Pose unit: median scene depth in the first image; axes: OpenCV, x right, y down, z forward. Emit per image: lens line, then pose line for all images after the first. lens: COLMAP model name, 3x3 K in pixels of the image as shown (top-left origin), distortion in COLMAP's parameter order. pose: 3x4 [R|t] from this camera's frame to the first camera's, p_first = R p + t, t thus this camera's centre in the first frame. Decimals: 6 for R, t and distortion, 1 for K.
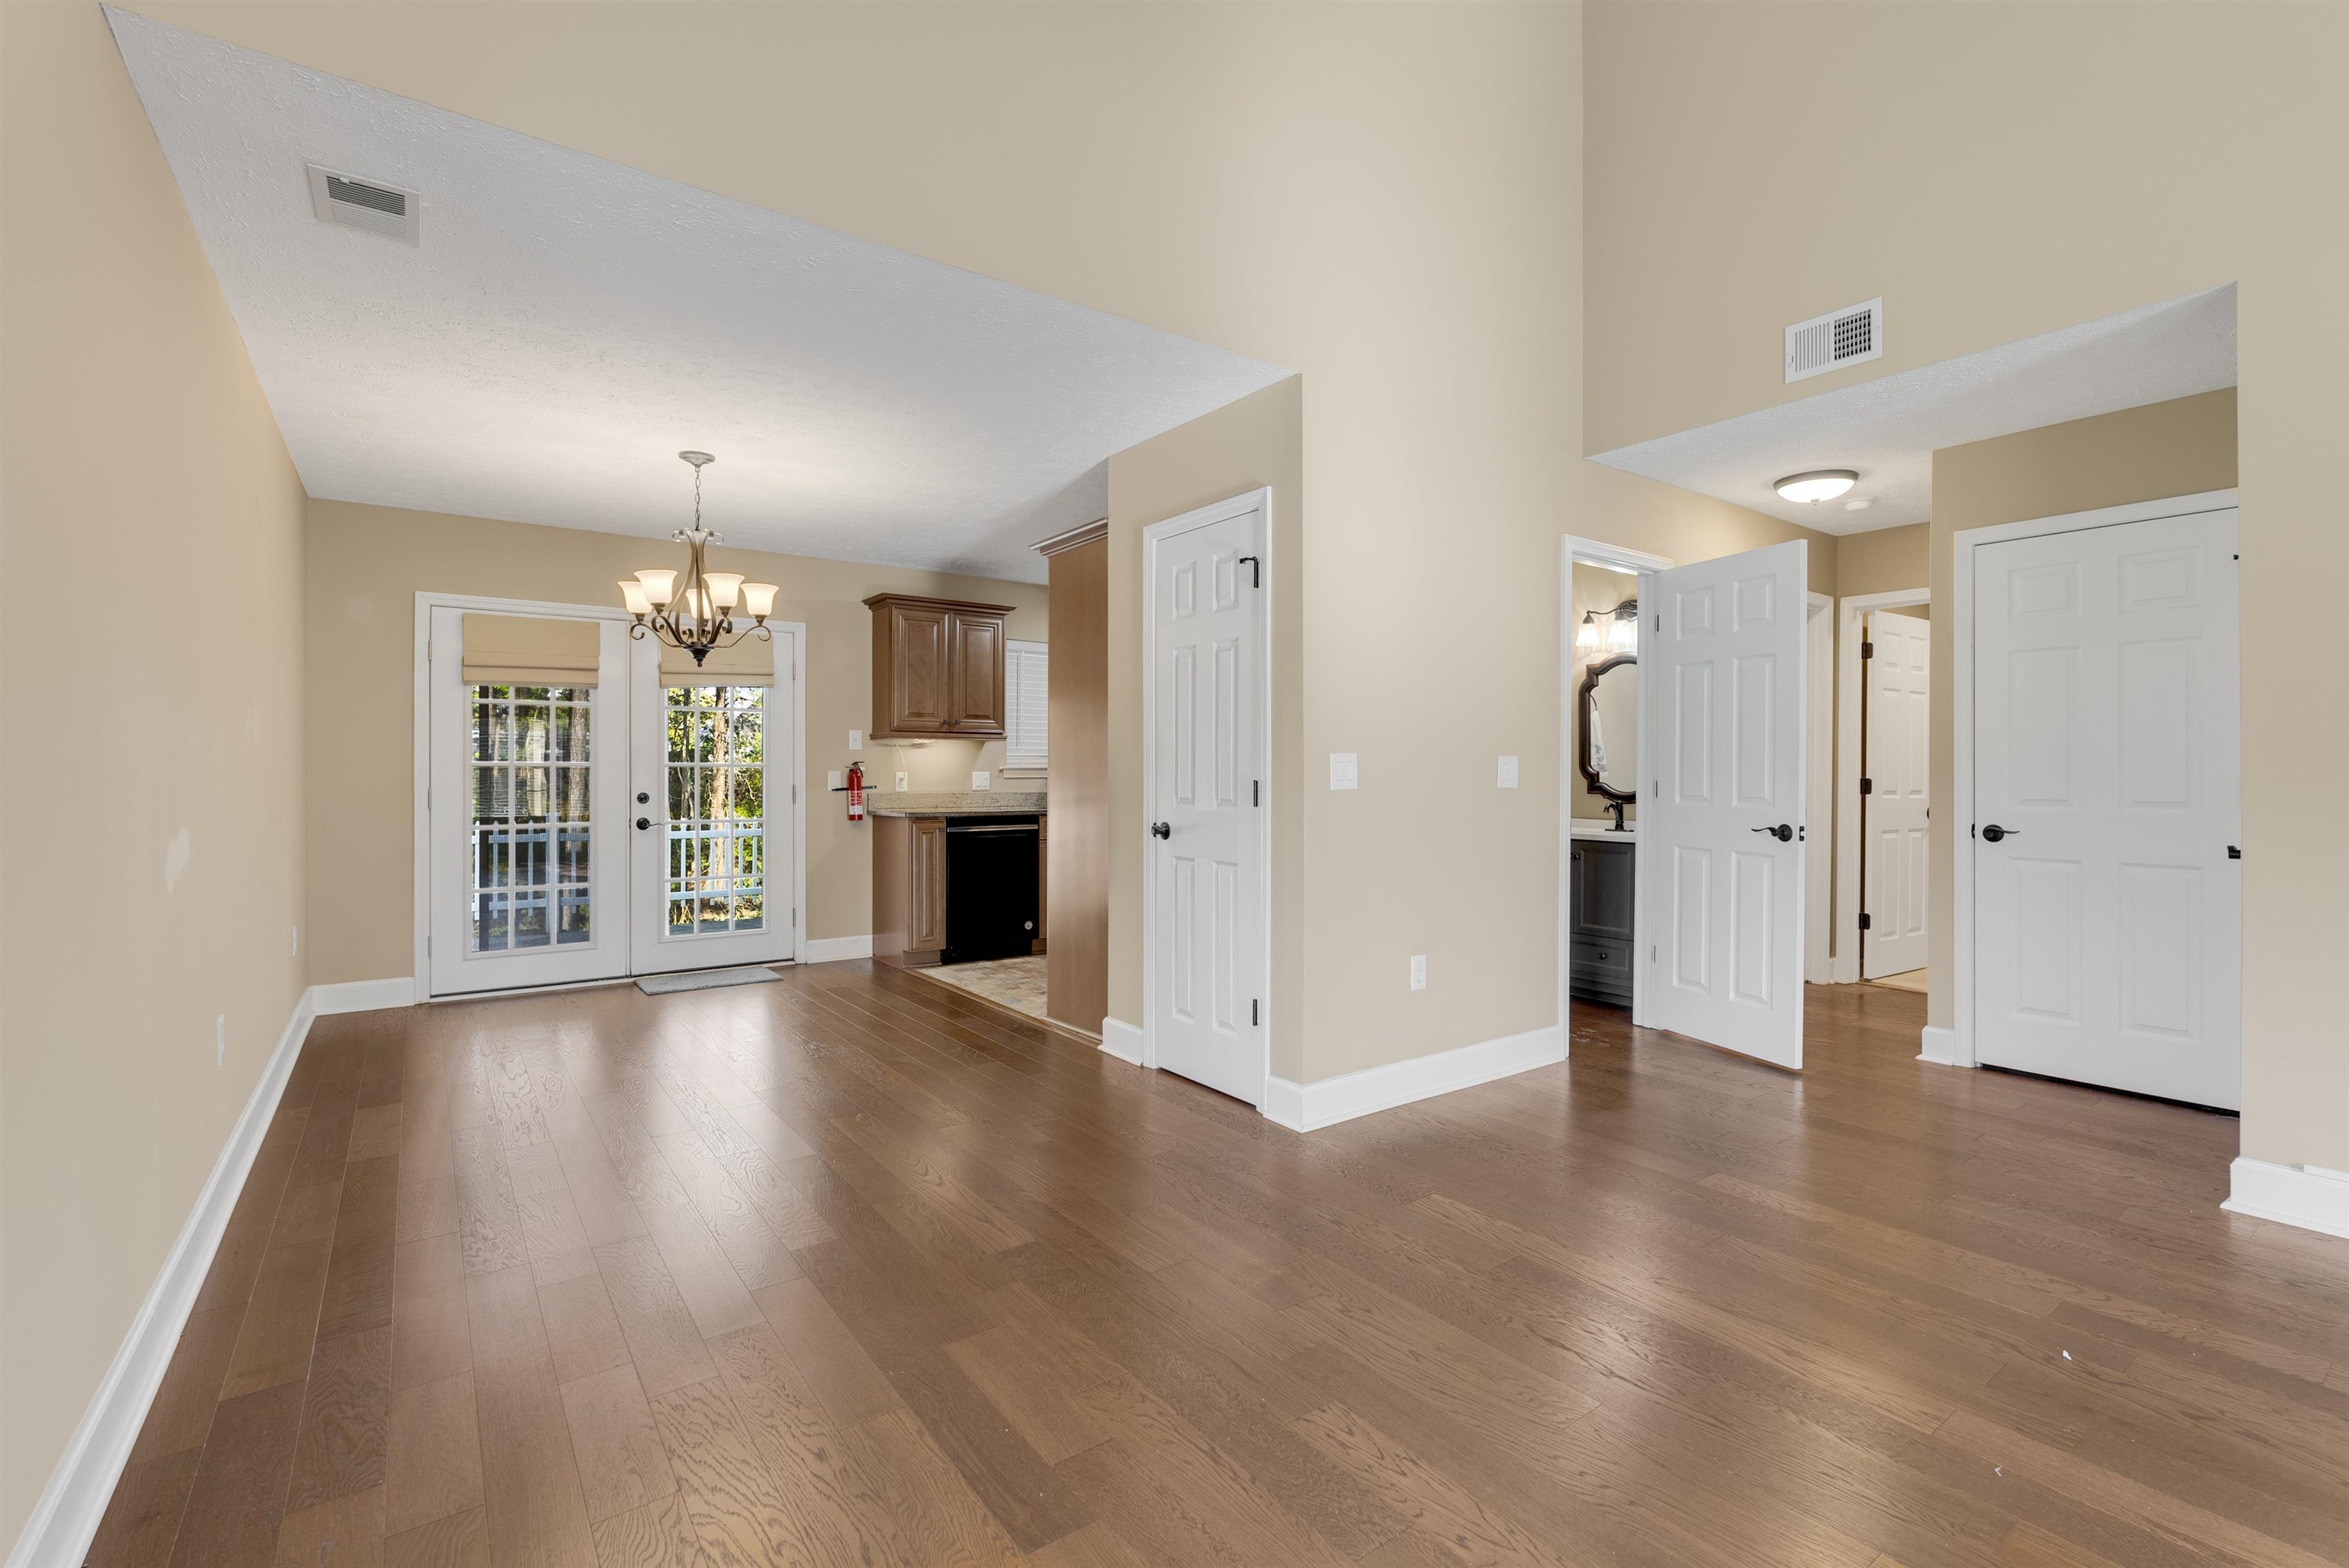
lens RADIAL K [[1046.8, 0, 1185.9], [0, 1046.8, 771.8], [0, 0, 1]] dist [-0.007452, -0.000066]
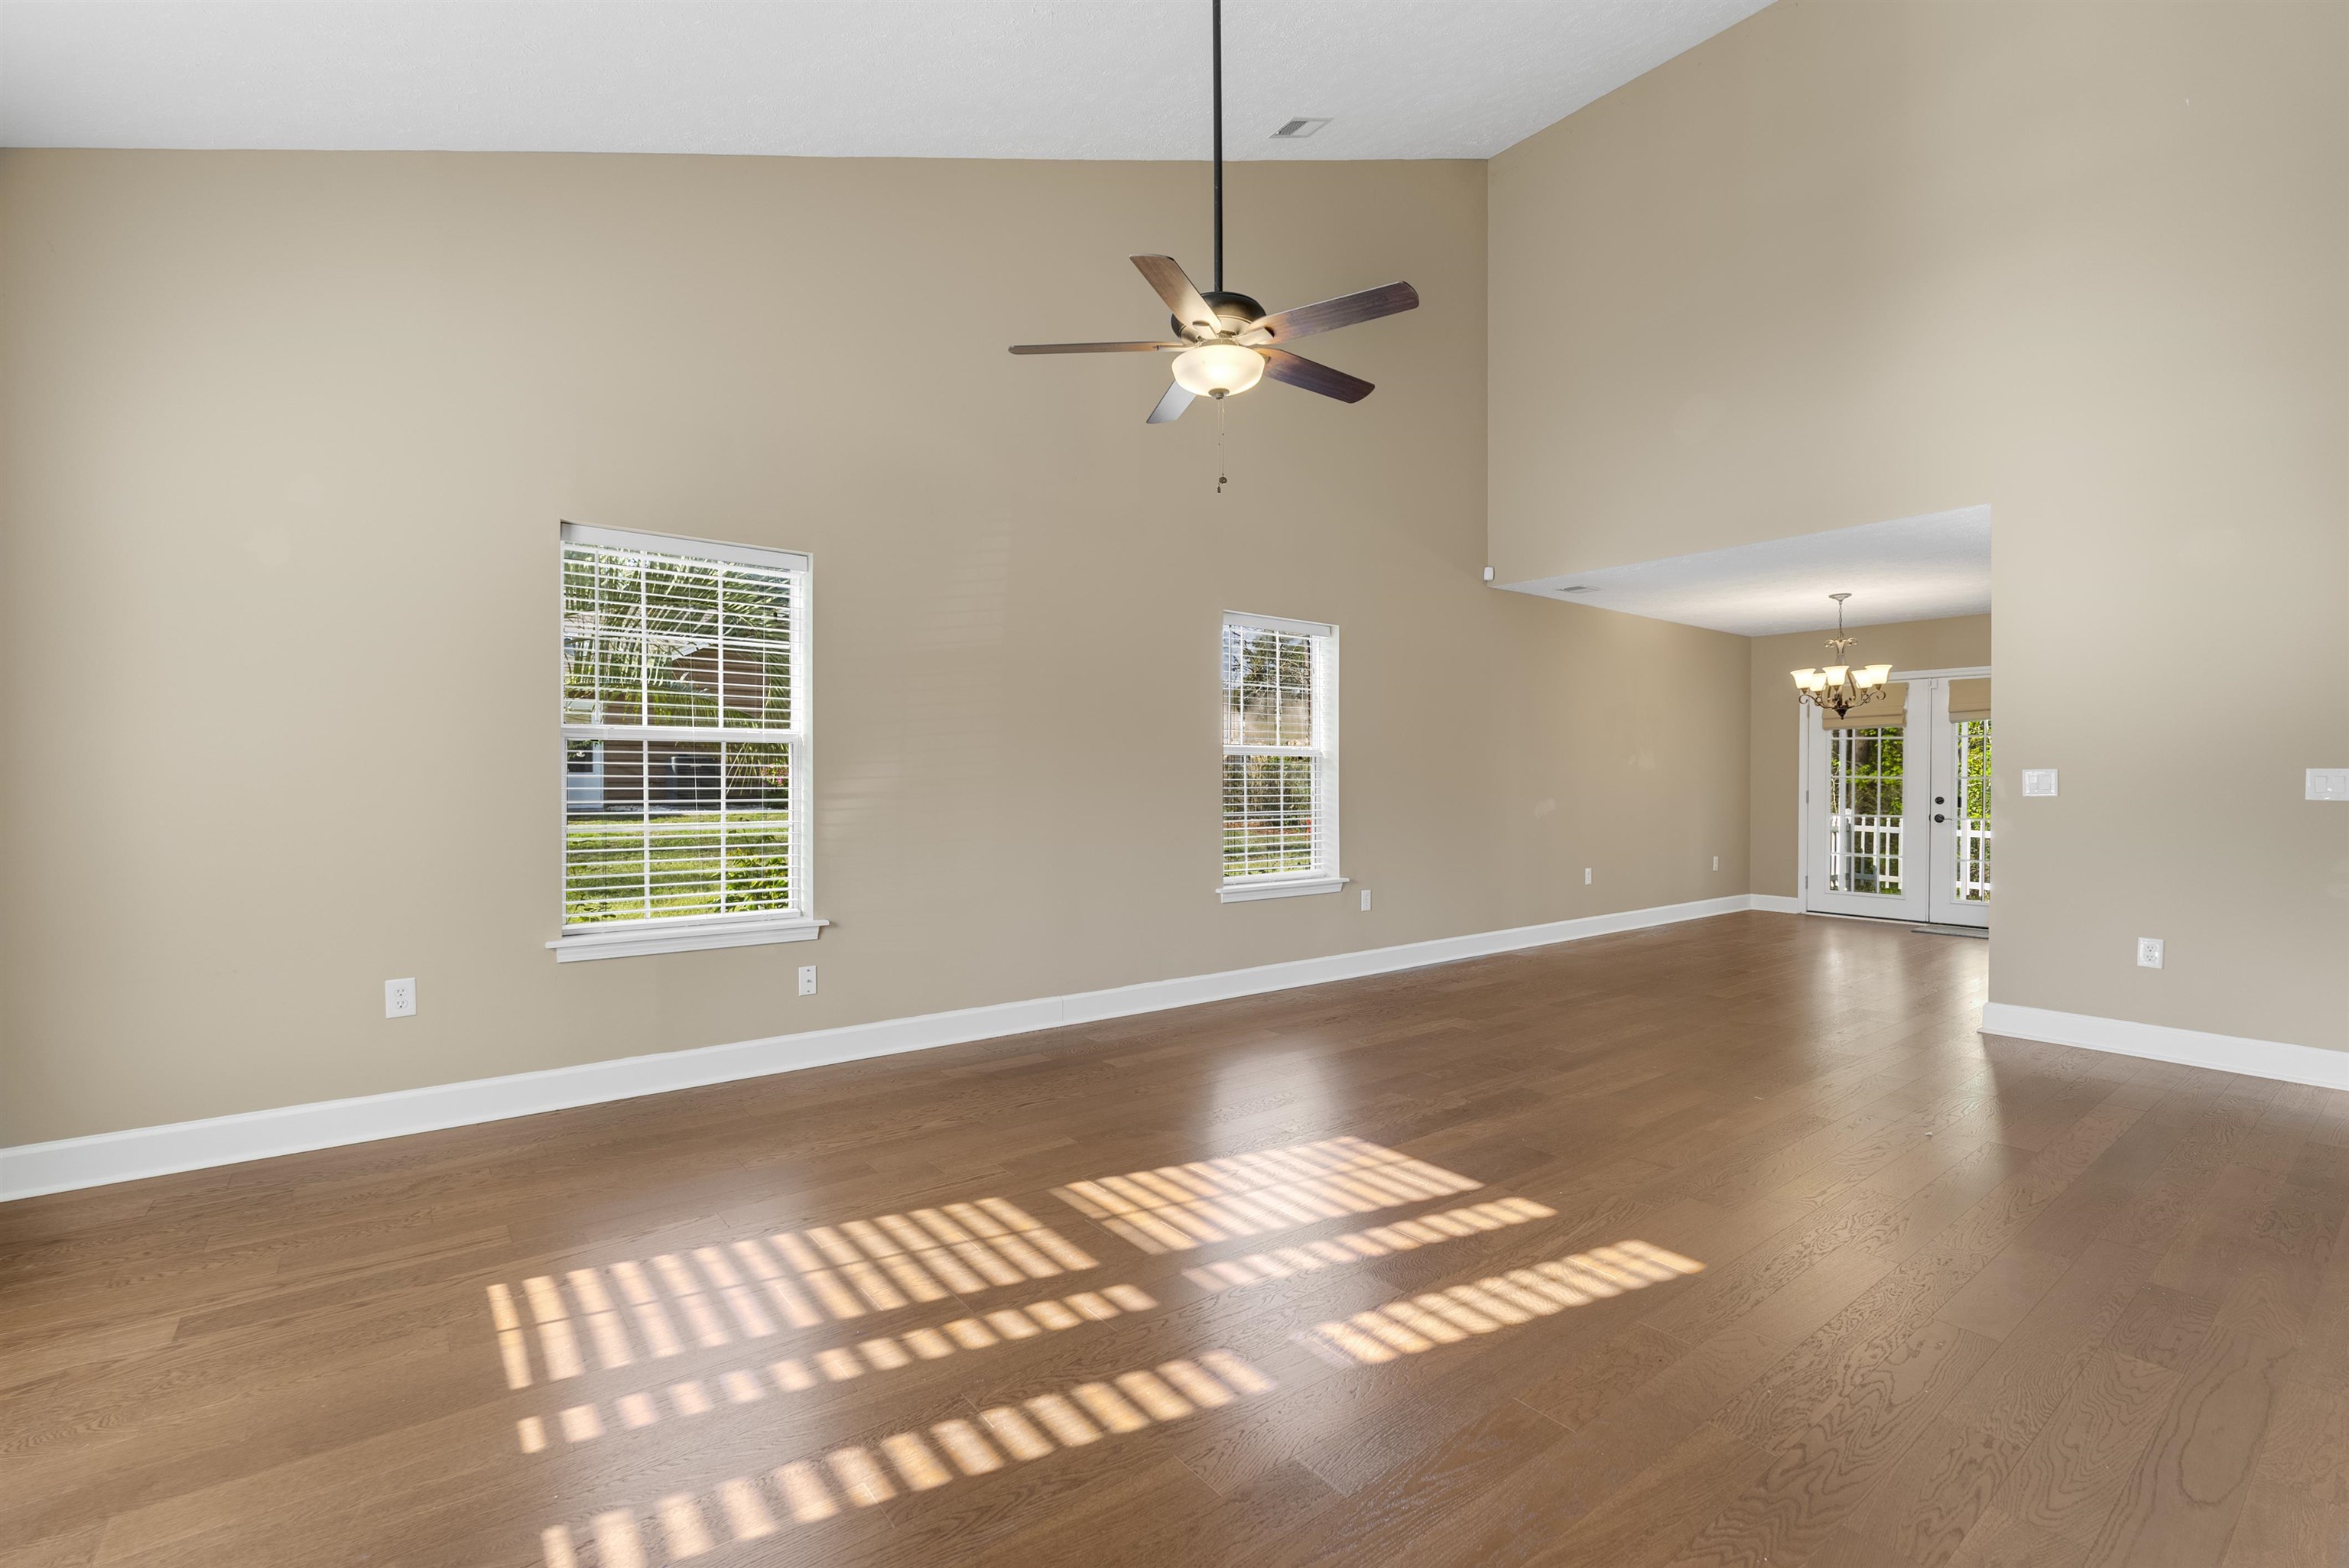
lens RADIAL K [[1039.1, 0, 1174.5], [0, 1039.1, 784.0], [0, 0, 1]] dist [-0.009870, 0.000479]
pose [[0.024914, 0.005639, -0.999674, 0.915948], [-0.006245, 0.999965, 0.005485, 0.000978], [0.999670, 0.006106, 0.024948, -0.092117]]
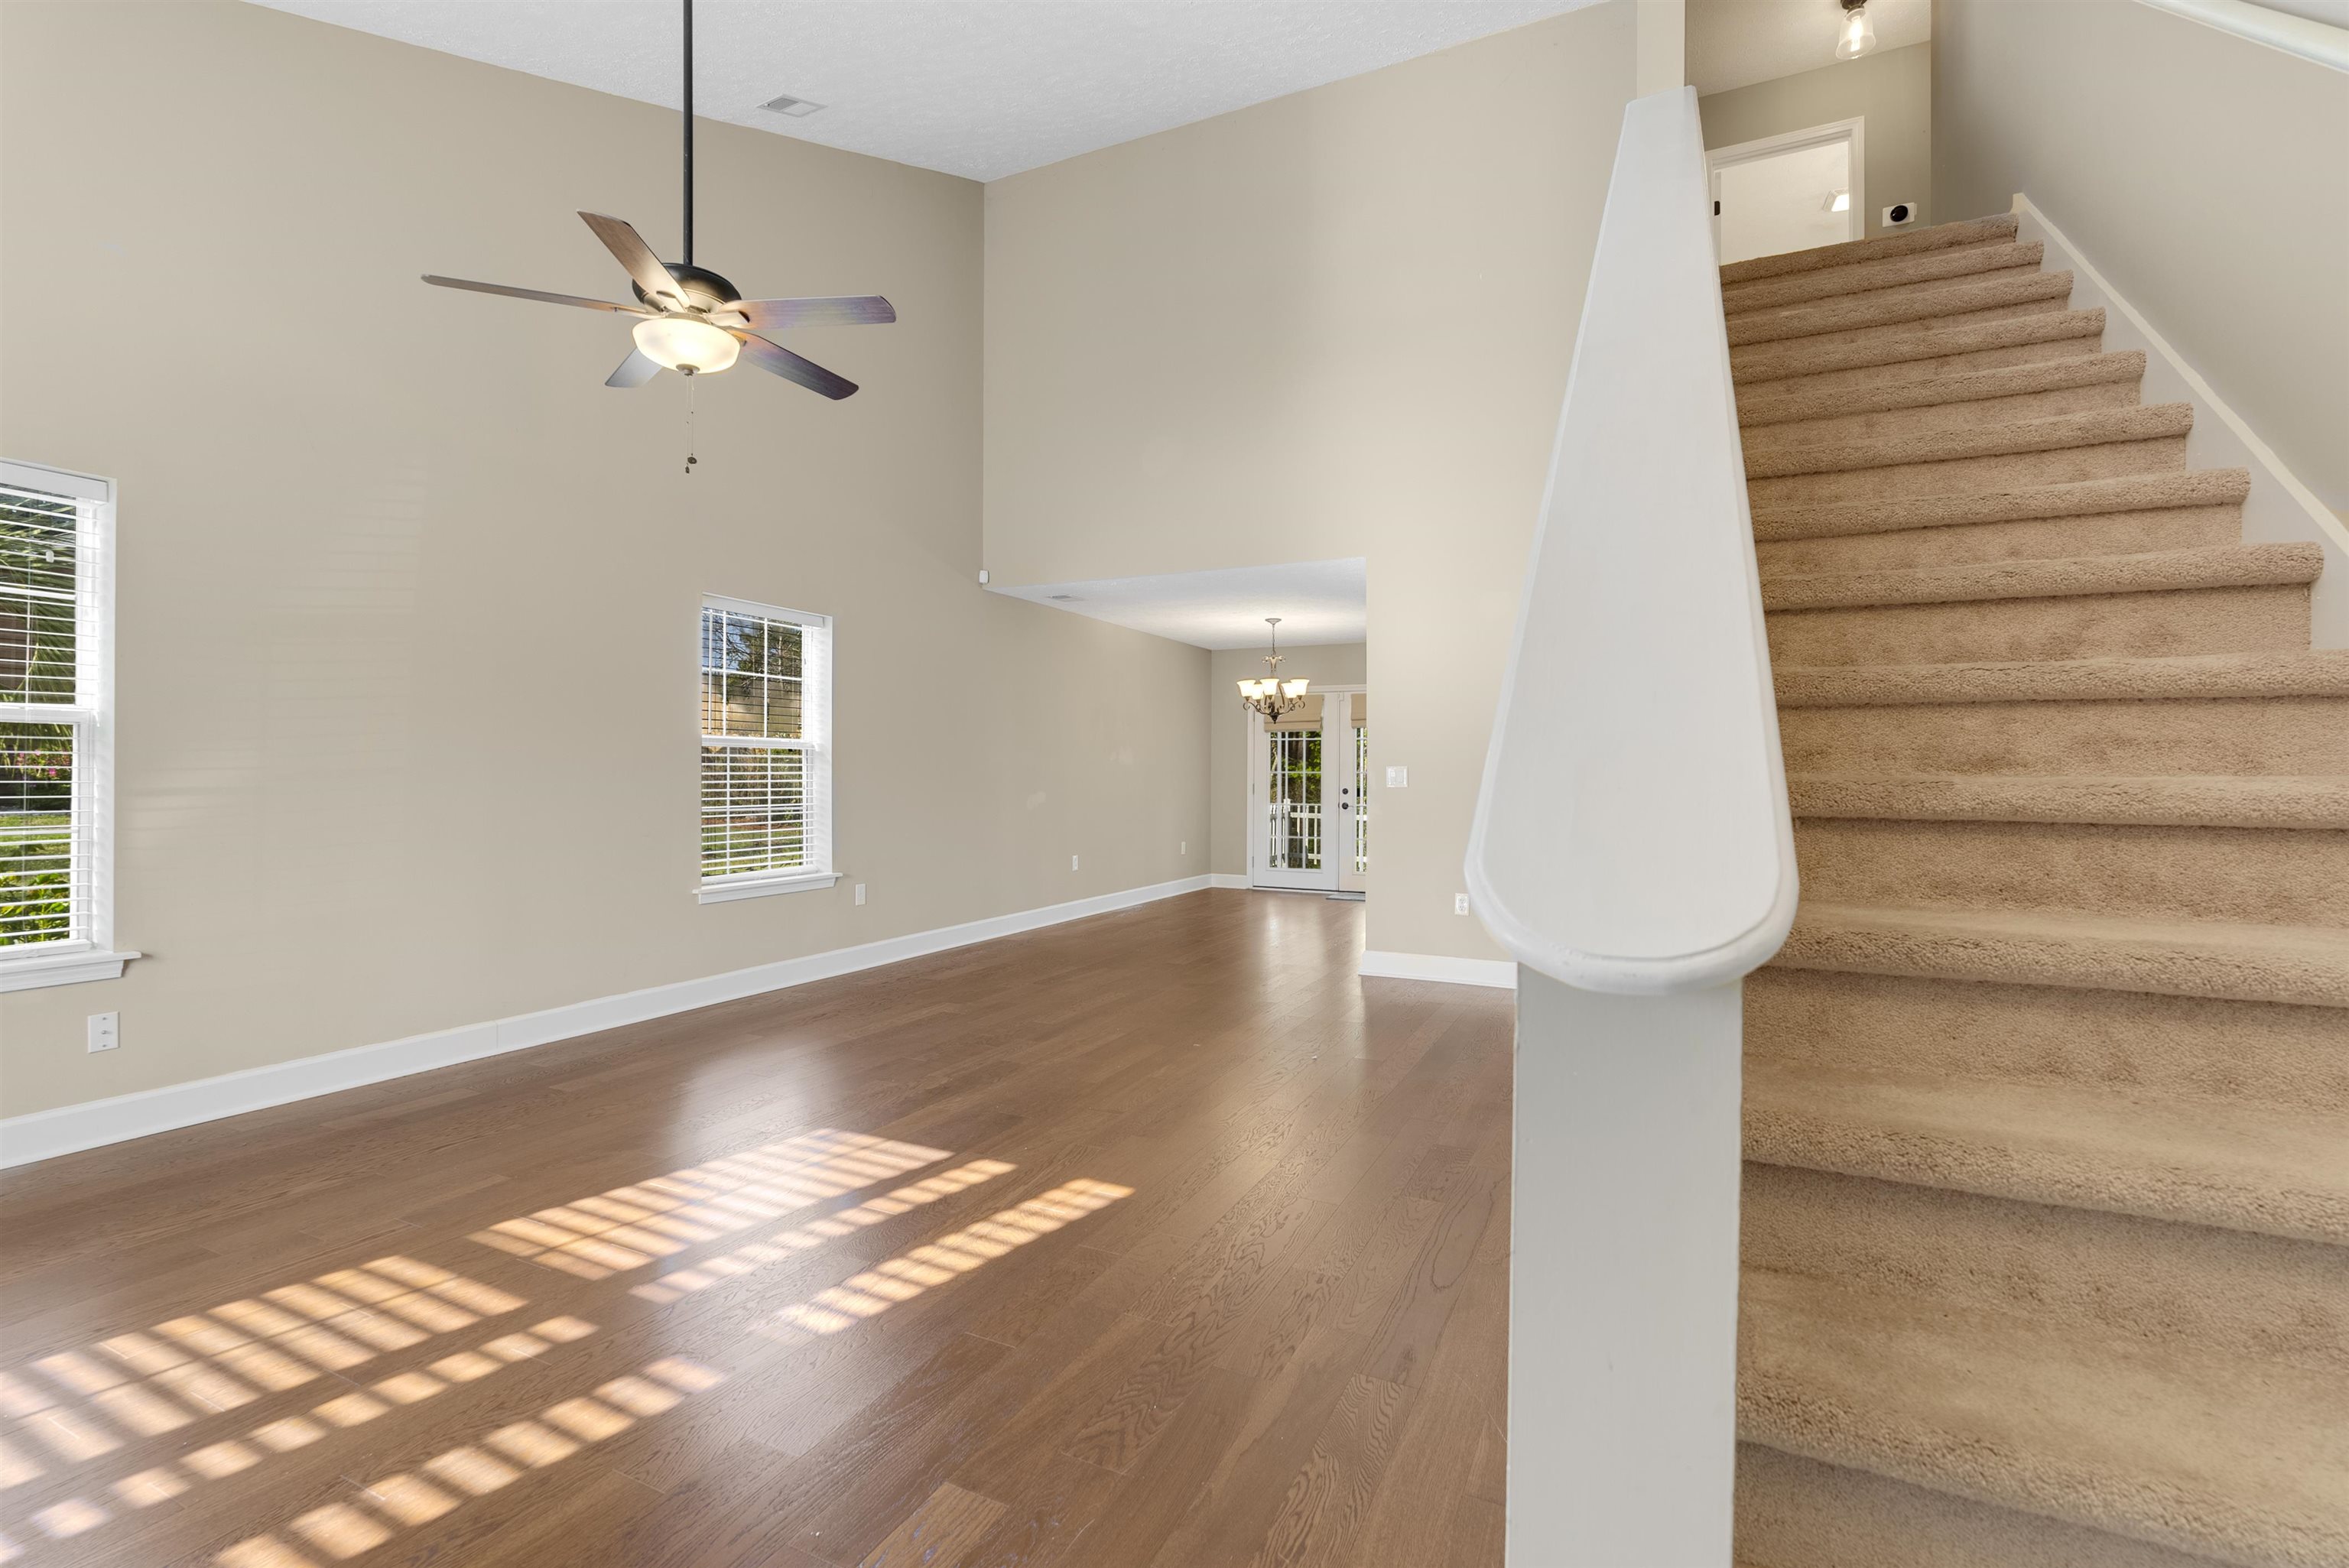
lens RADIAL K [[1043.7, 0, 1180.9], [0, 1043.7, 767.0], [0, 0, 1]] dist [-0.004847, -0.000573]
pose [[0.469311, -0.002645, -0.883029, 0.953030], [-0.009004, 0.999929, -0.007780, 0.000432], [0.882987, 0.011602, 0.469254, -0.079886]]
